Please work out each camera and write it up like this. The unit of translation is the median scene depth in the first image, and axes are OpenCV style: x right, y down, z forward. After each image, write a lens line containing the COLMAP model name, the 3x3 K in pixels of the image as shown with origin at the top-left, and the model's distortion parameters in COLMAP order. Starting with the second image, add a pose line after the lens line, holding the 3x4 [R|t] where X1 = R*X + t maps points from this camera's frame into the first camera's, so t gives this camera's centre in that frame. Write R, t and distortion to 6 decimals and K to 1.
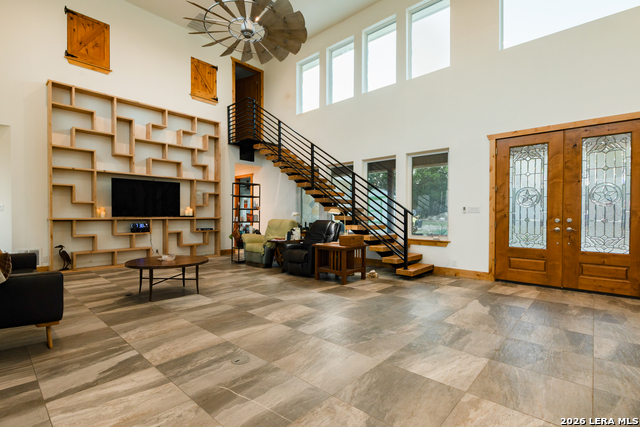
lens RADIAL K [[302.6, 0, 324.2], [0, 302.6, 217.7], [0, 0, 1]] dist [-0.003113, 0.000024]
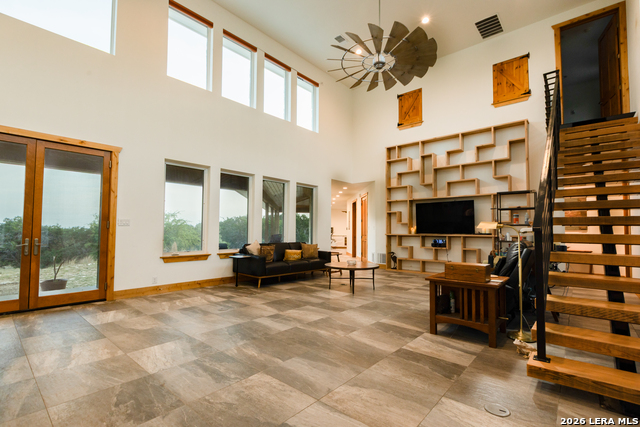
lens RADIAL K [[302.6, 0, 324.2], [0, 302.6, 217.7], [0, 0, 1]] dist [-0.003113, 0.000024]
pose [[0.017876, -0.049222, -0.998628, 0.652488], [-0.012330, 0.998701, -0.049447, -0.002077], [0.999764, 0.013197, 0.017246, 0.639893]]
